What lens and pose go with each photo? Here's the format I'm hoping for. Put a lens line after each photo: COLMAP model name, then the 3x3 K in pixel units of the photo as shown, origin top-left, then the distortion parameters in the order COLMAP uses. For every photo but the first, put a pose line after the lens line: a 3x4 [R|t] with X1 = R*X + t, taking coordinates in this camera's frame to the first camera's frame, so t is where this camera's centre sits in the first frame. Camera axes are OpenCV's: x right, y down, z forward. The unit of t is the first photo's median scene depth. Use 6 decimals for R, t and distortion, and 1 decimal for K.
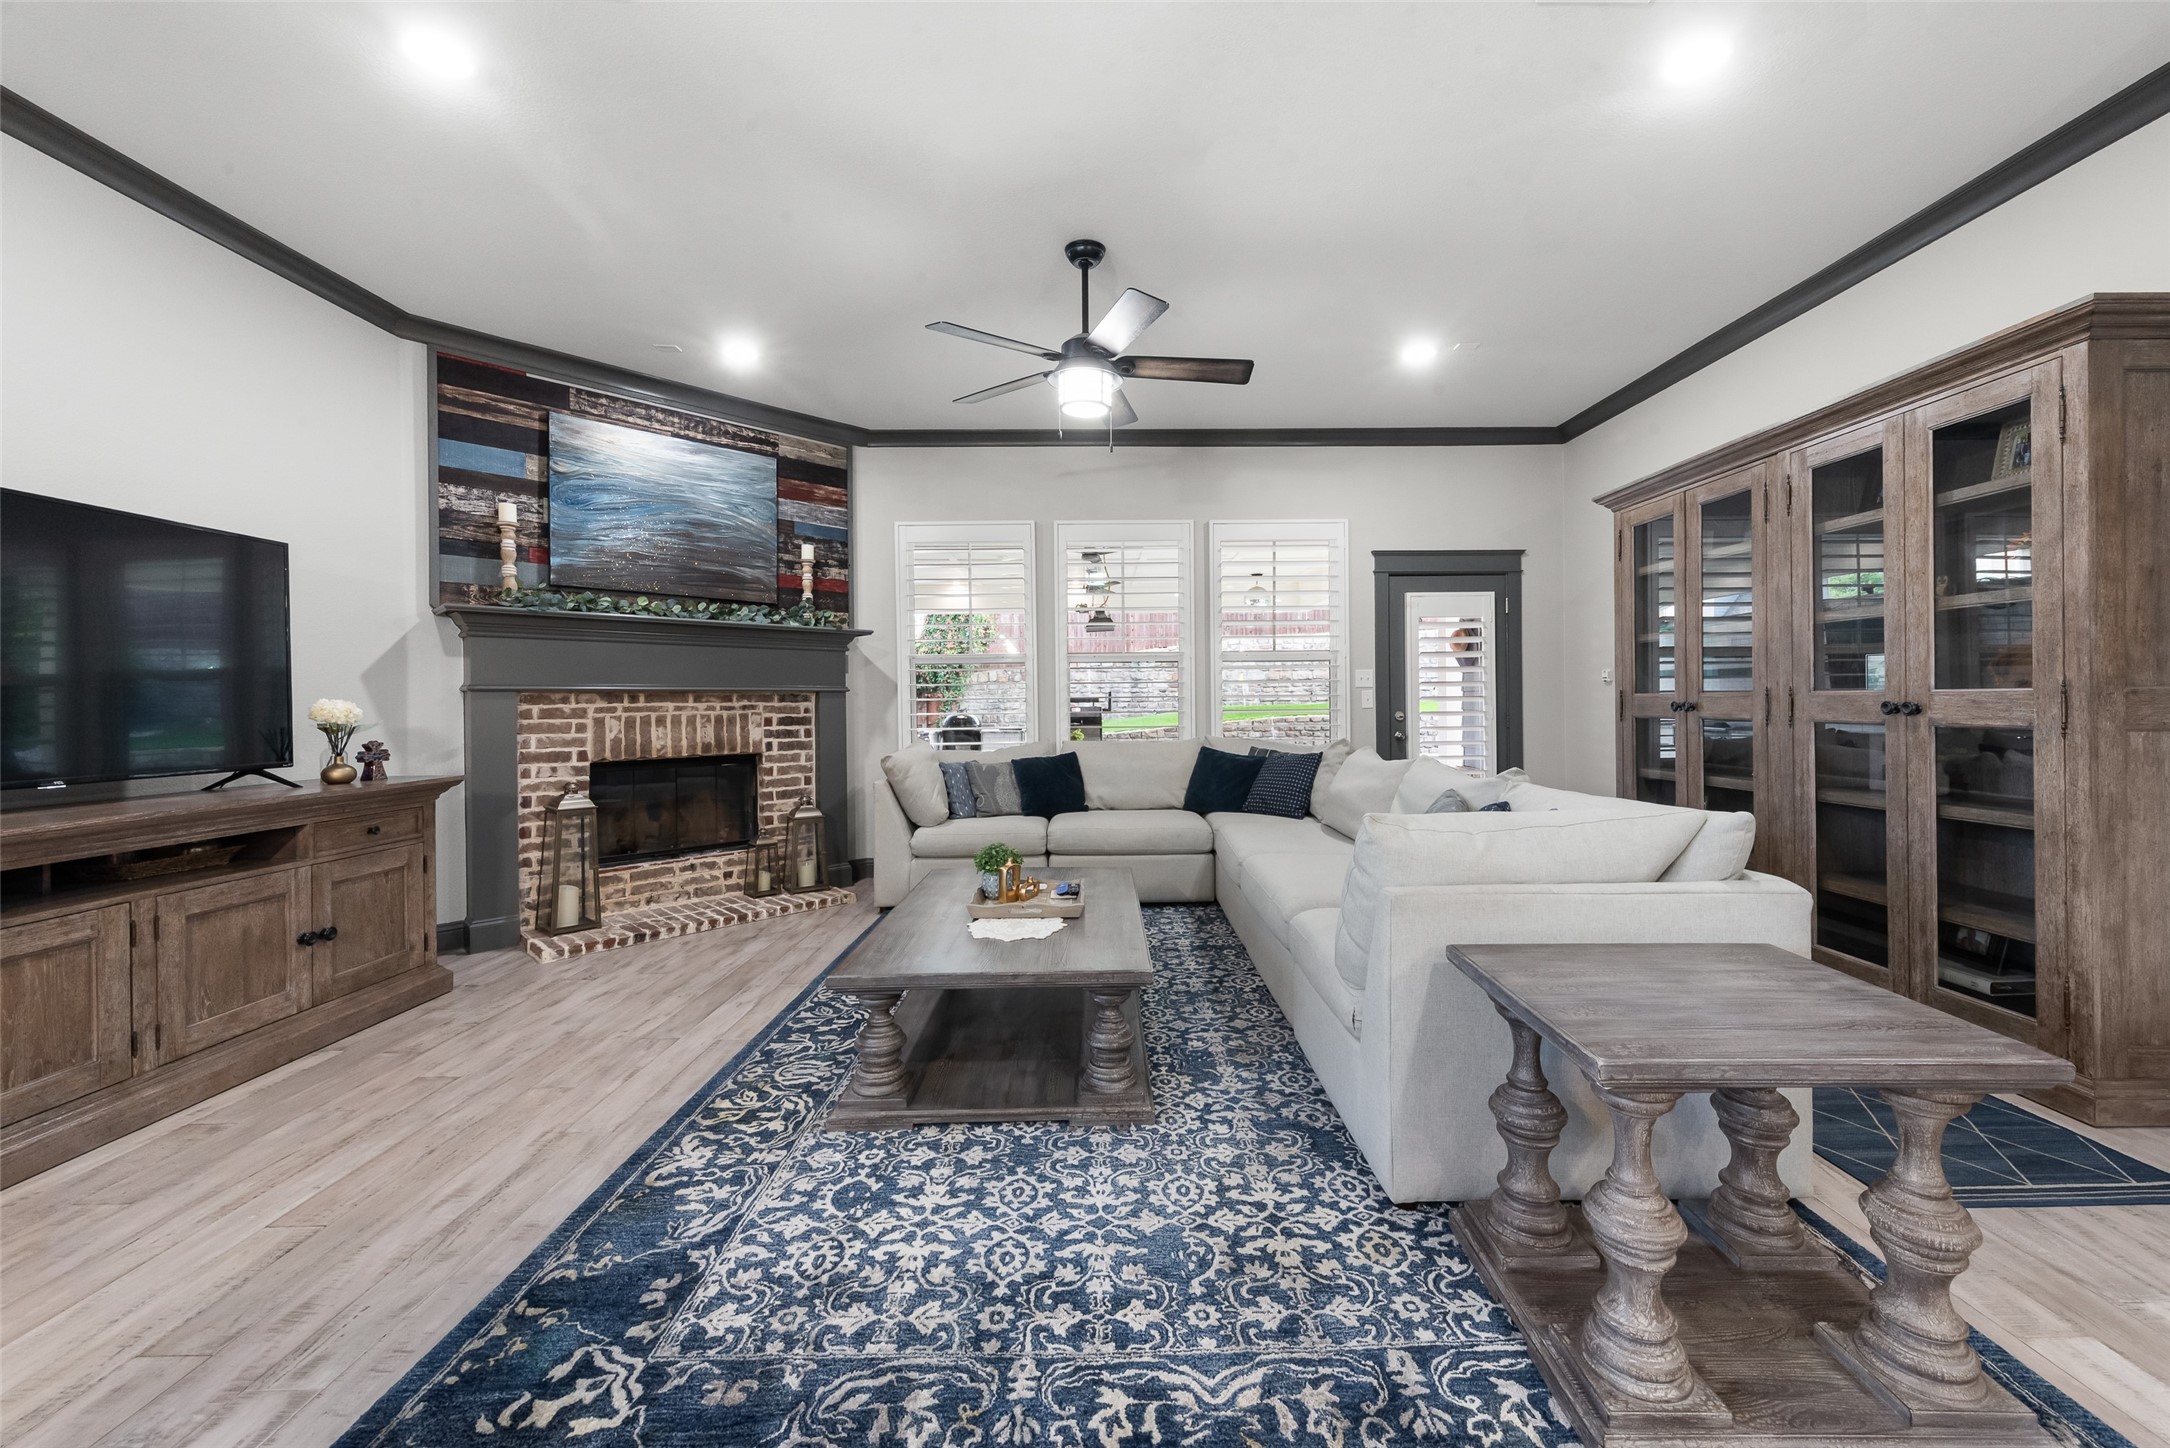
lens RADIAL K [[858.7, 0, 1118.3], [0, 858.7, 706.1], [0, 0, 1]] dist [0.007549, -0.001337]
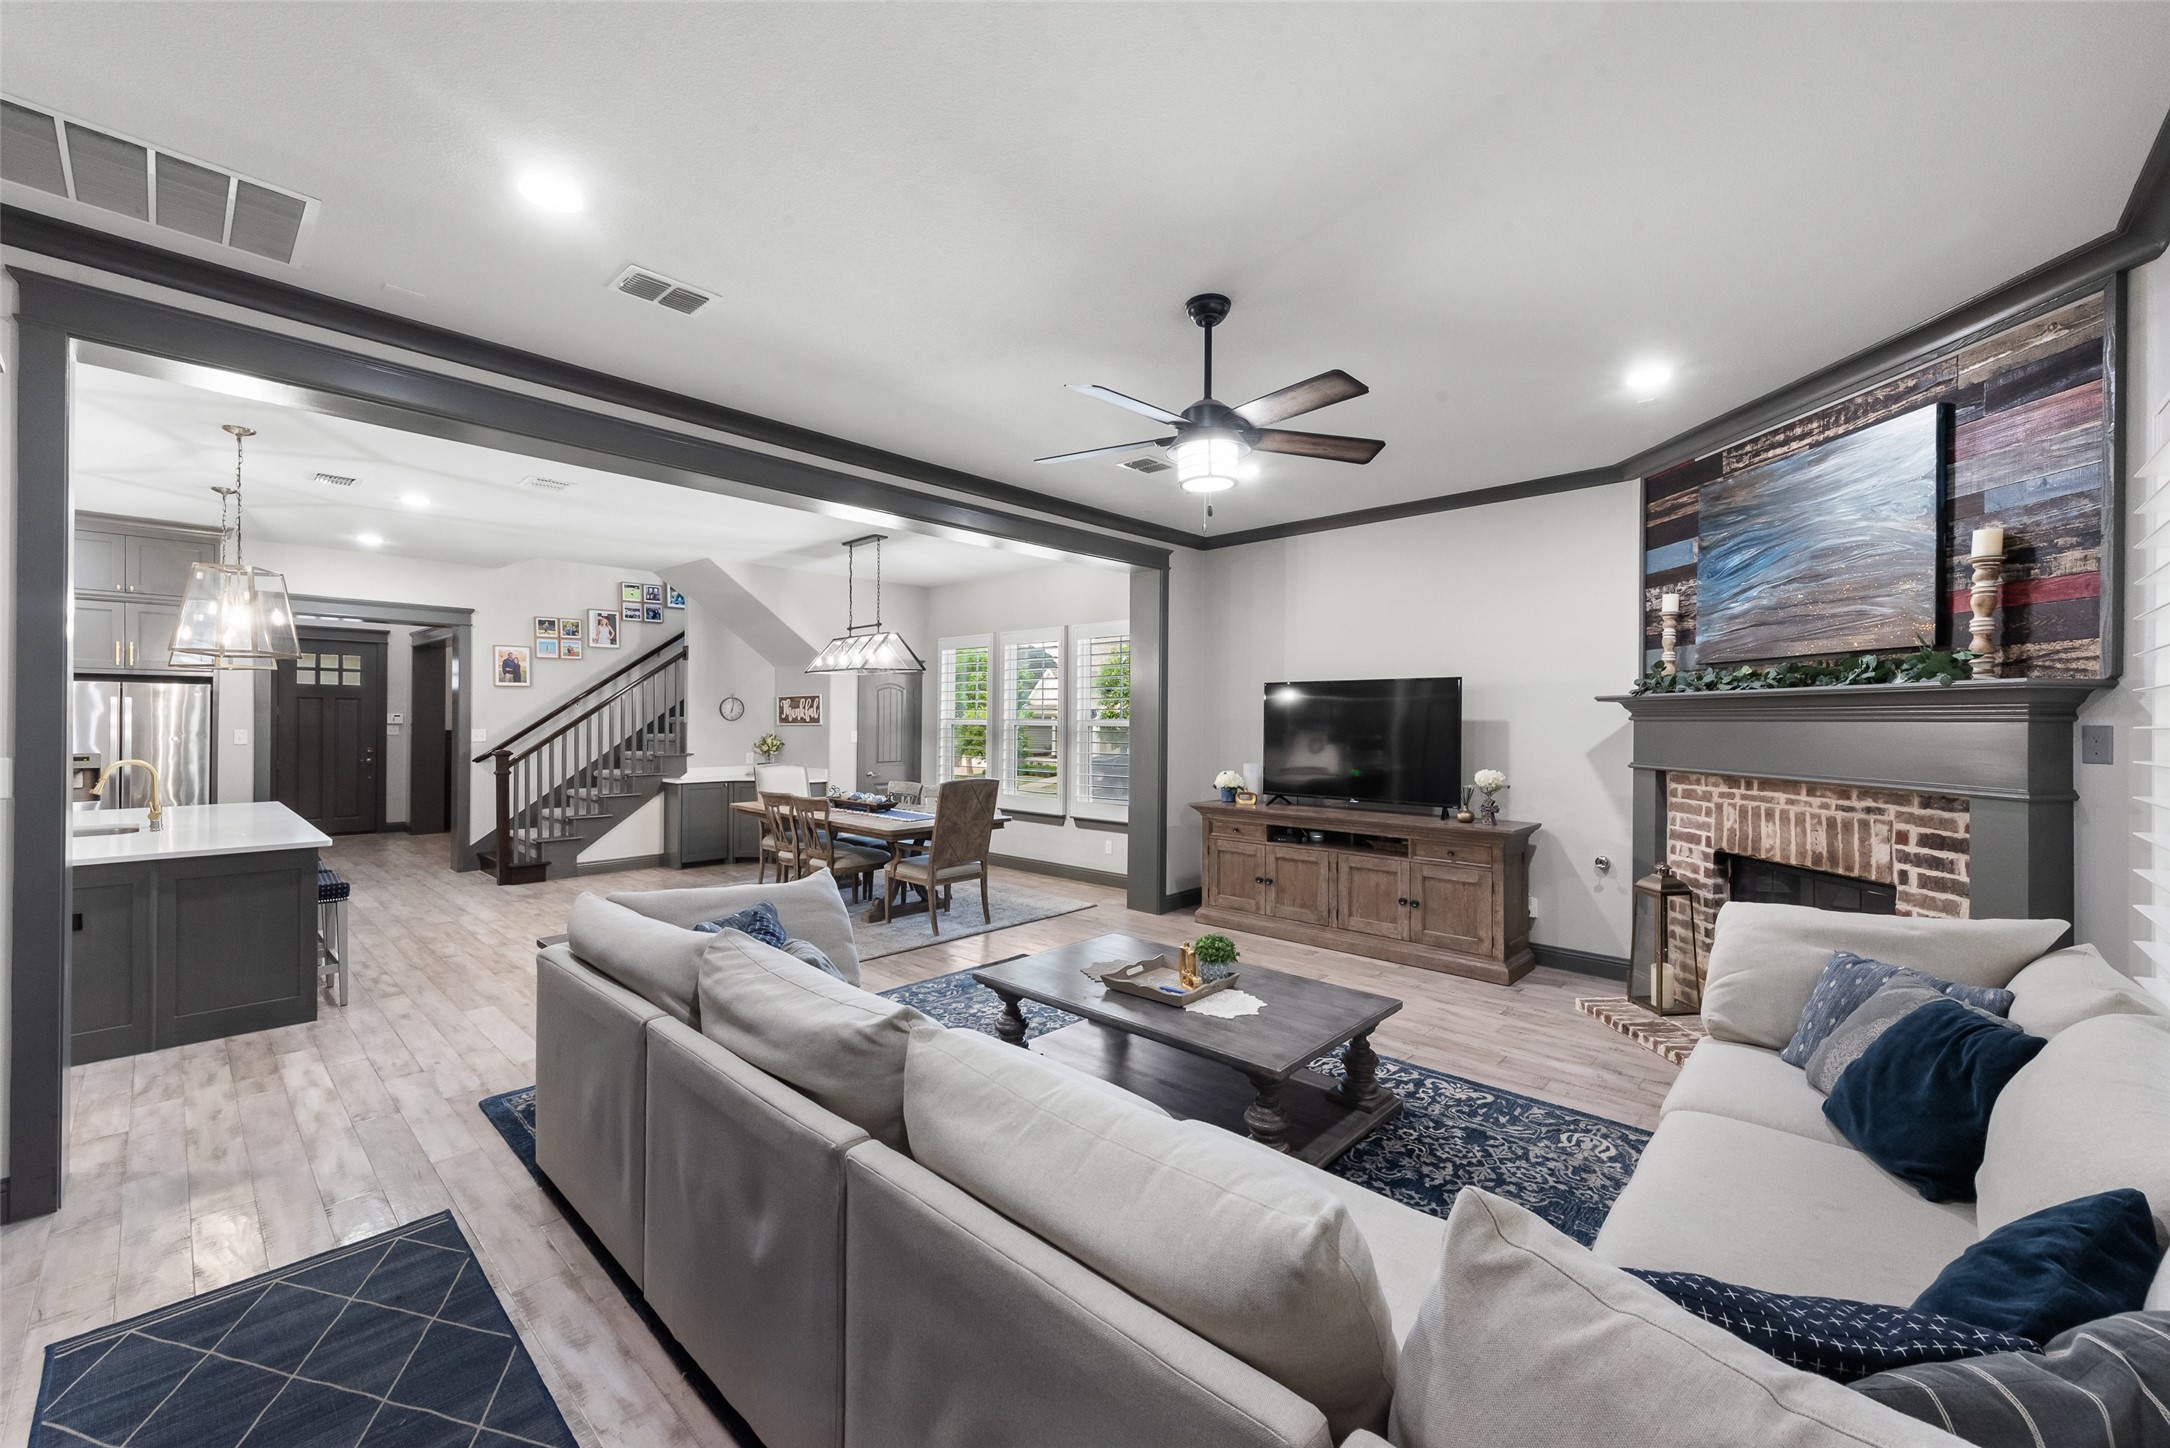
lens RADIAL K [[858.7, 0, 1116.2], [0, 858.7, 722.8], [0, 0, 1]] dist [0.007549, -0.001337]
pose [[-0.683976, 0.002919, -0.729499, 0.514869], [-0.008178, 0.999898, 0.011669, -0.078906], [0.729459, 0.013947, -0.683883, 1.176758]]
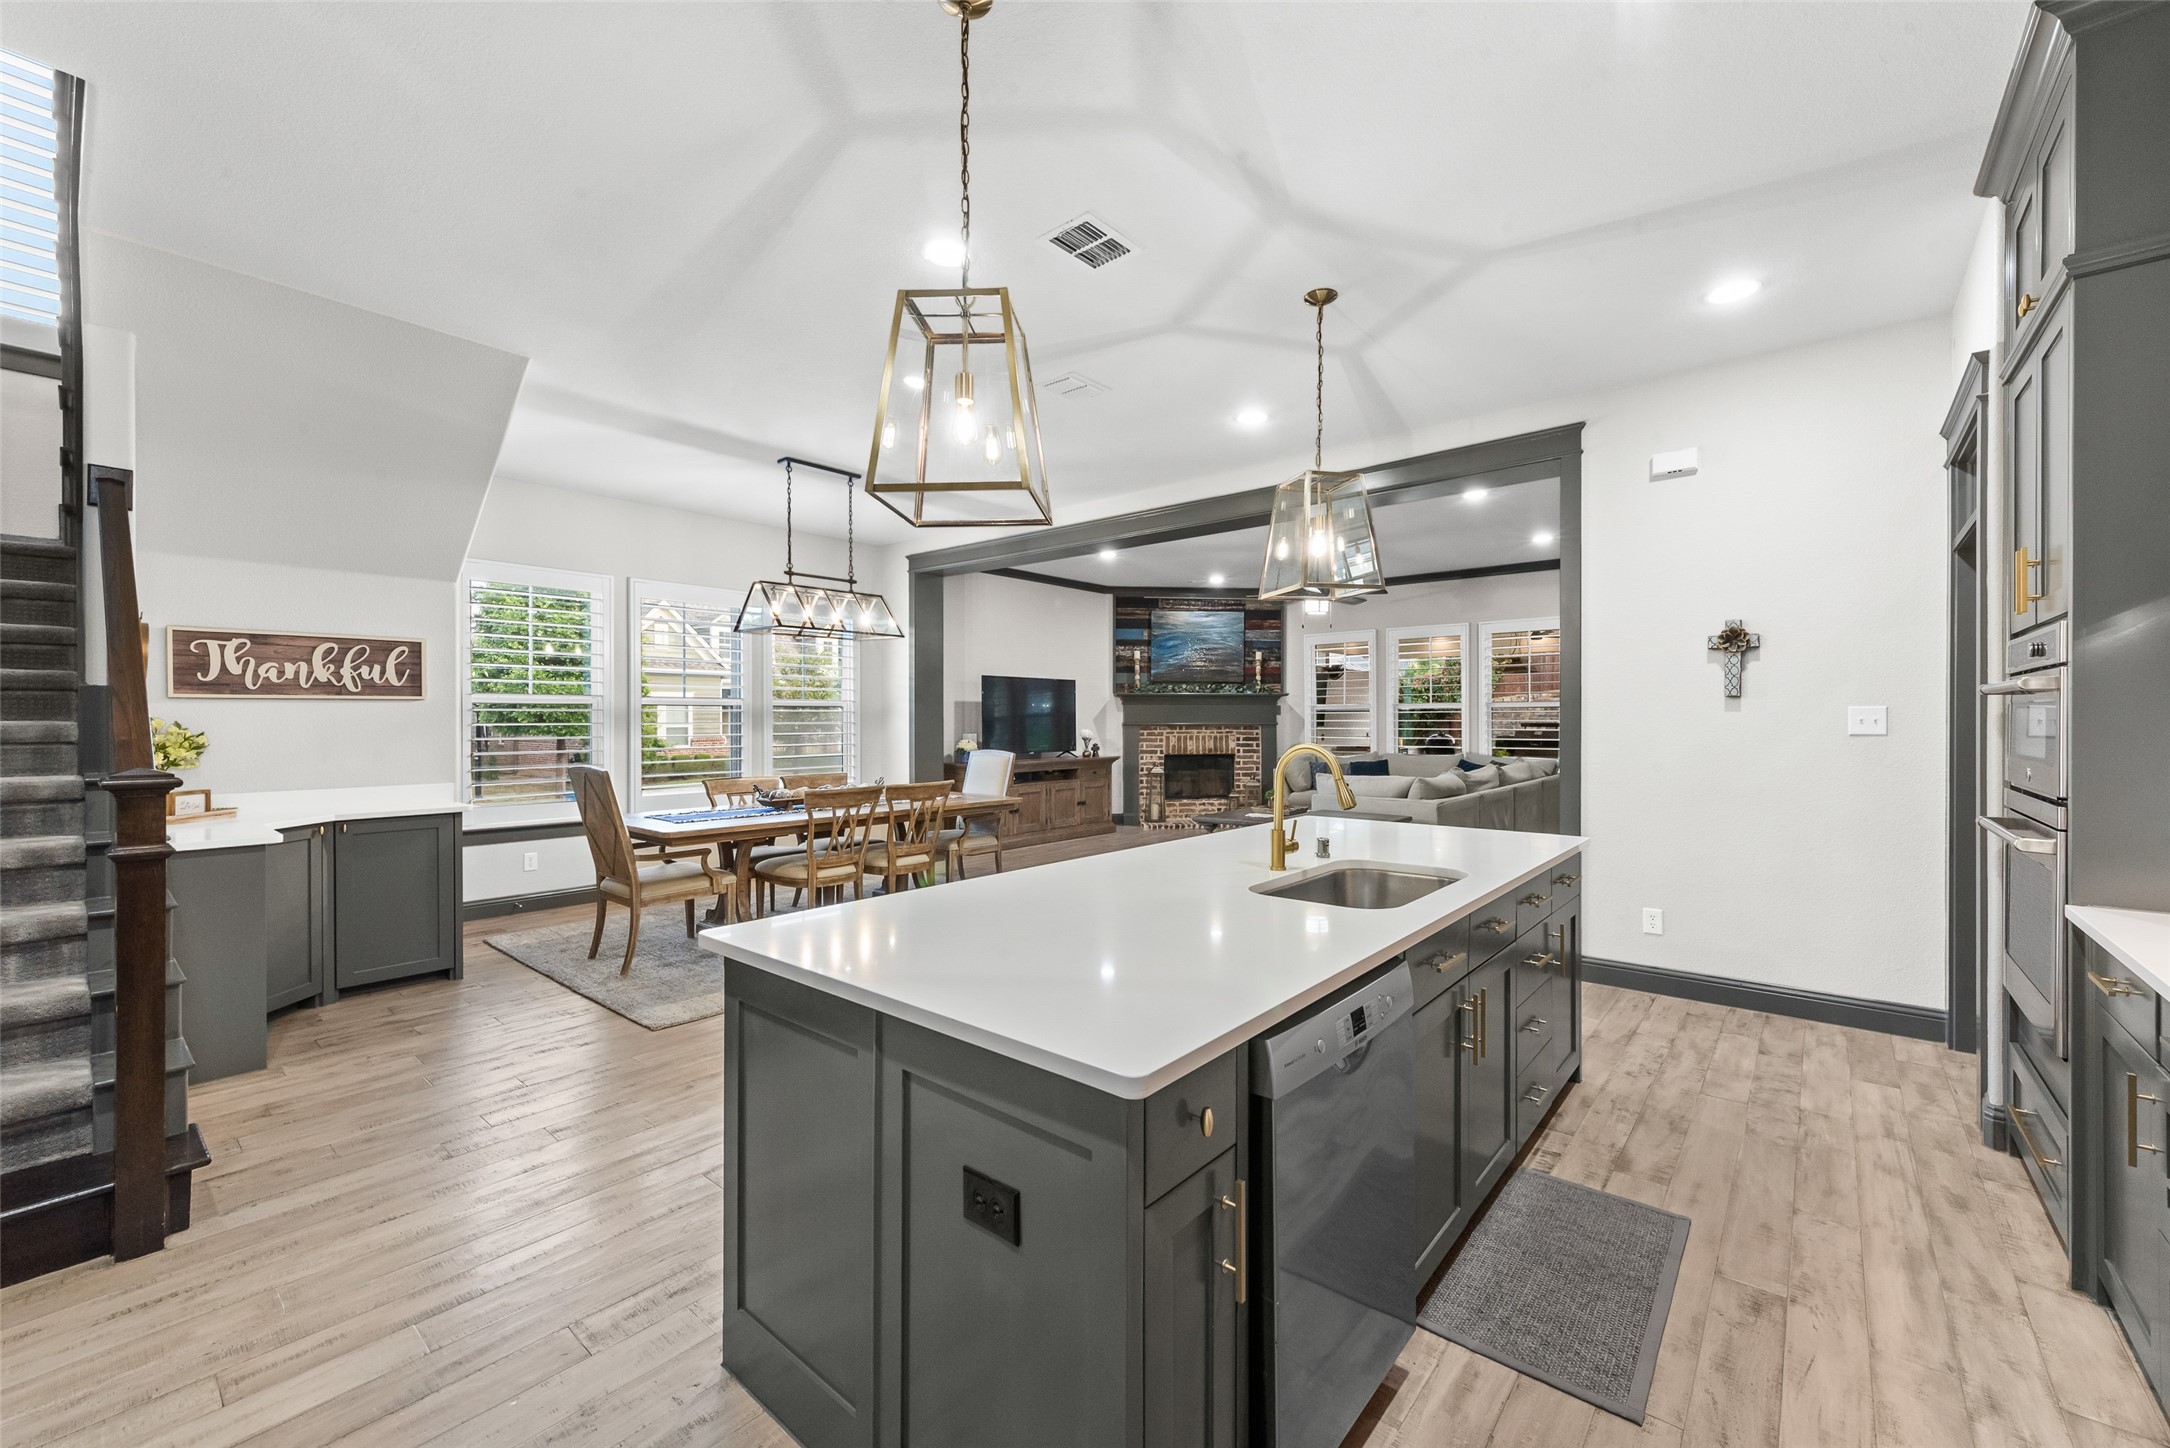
lens RADIAL K [[858.7, 0, 1124.8], [0, 858.7, 718.9], [0, 0, 1]] dist [0.007549, -0.001337]
pose [[0.771486, 0.004529, -0.636230, 0.825875], [-0.008268, 0.999962, -0.002908, -0.026349], [0.636193, 0.007504, 0.771494, -0.918450]]
